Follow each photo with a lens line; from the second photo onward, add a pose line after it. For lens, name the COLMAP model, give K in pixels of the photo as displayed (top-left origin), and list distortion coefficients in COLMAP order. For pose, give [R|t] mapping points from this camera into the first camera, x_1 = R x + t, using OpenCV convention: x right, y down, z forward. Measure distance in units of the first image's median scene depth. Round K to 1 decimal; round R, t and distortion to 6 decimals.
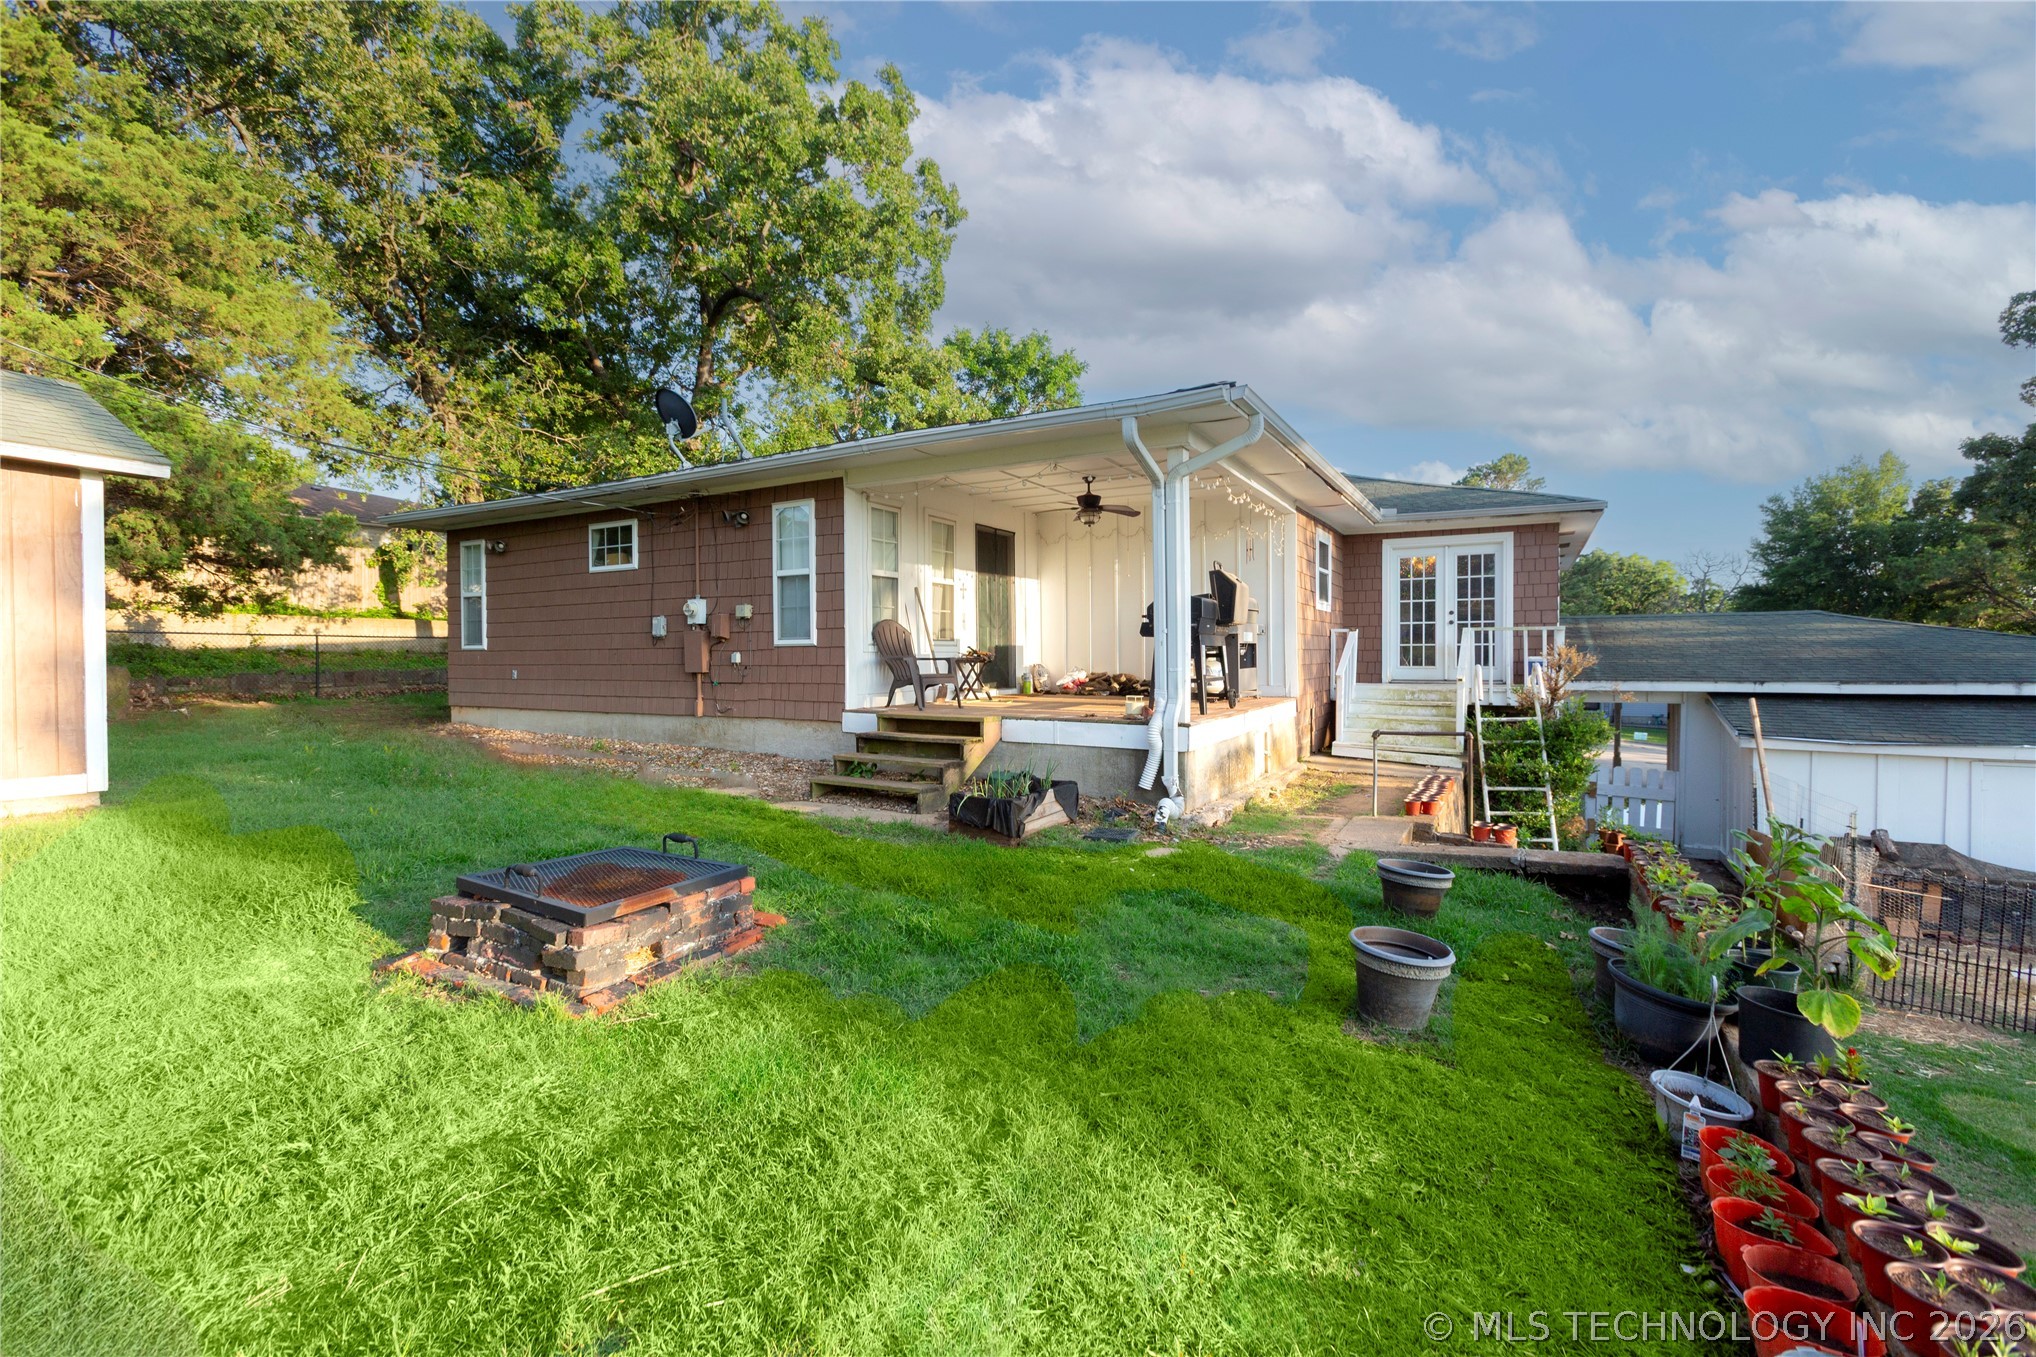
lens RADIAL K [[896.8, 0, 1020.1], [0, 896.8, 670.2], [0, 0, 1]] dist [-0.021584, 0.015356]
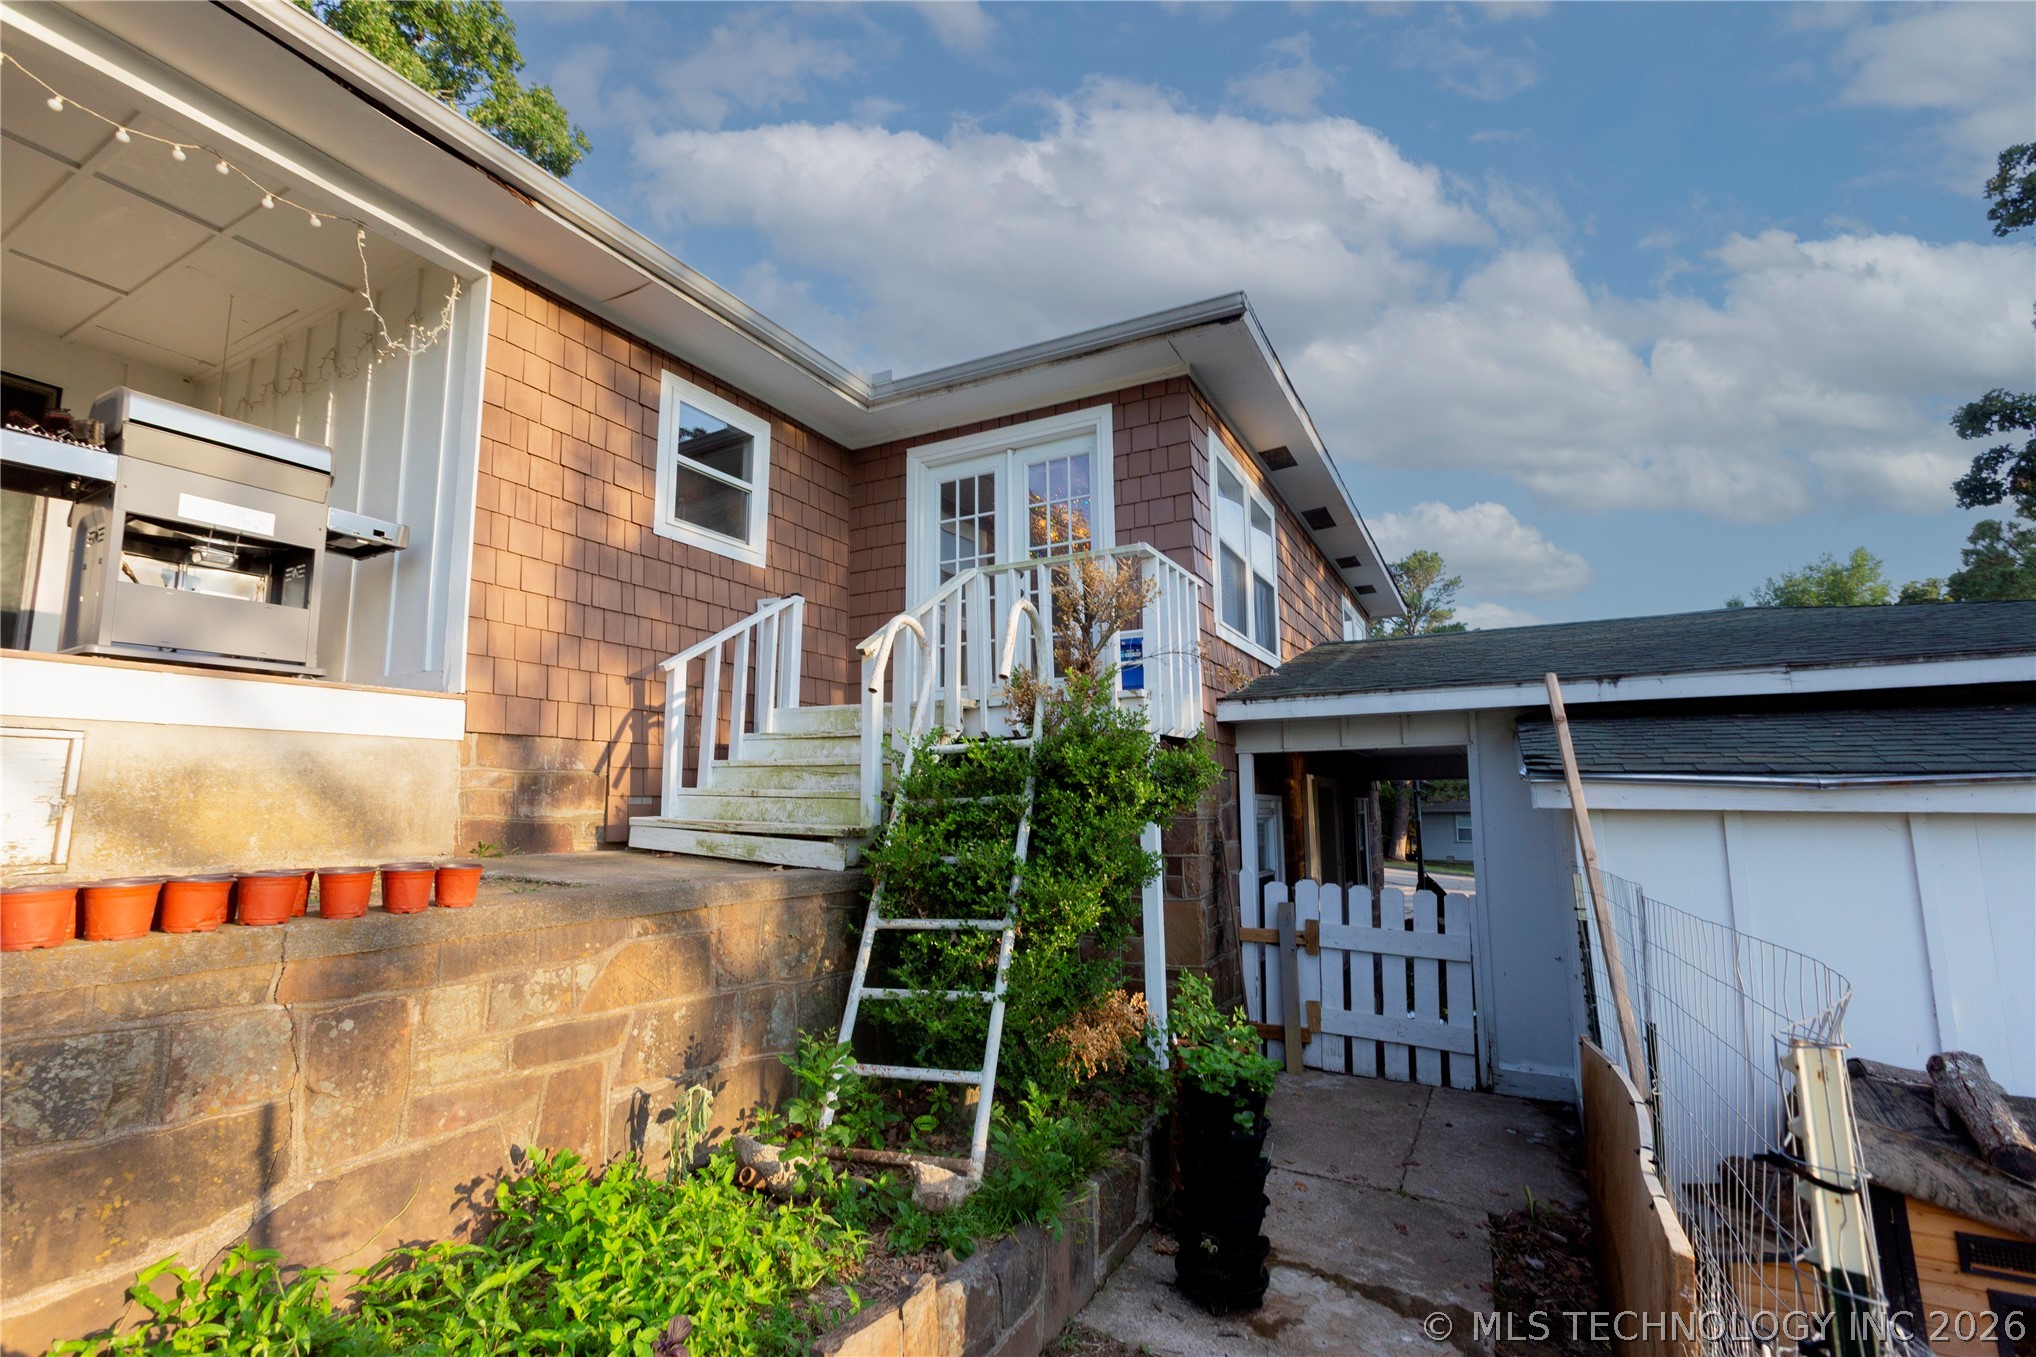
lens RADIAL K [[896.8, 0, 1020.1], [0, 896.8, 670.2], [0, 0, 1]] dist [-0.021584, 0.015356]
pose [[0.999998, 0.000007, -0.002060, 0.631252], [-0.000349, 0.986043, -0.166492, 0.097187], [0.002030, 0.166493, 0.986041, 0.660949]]
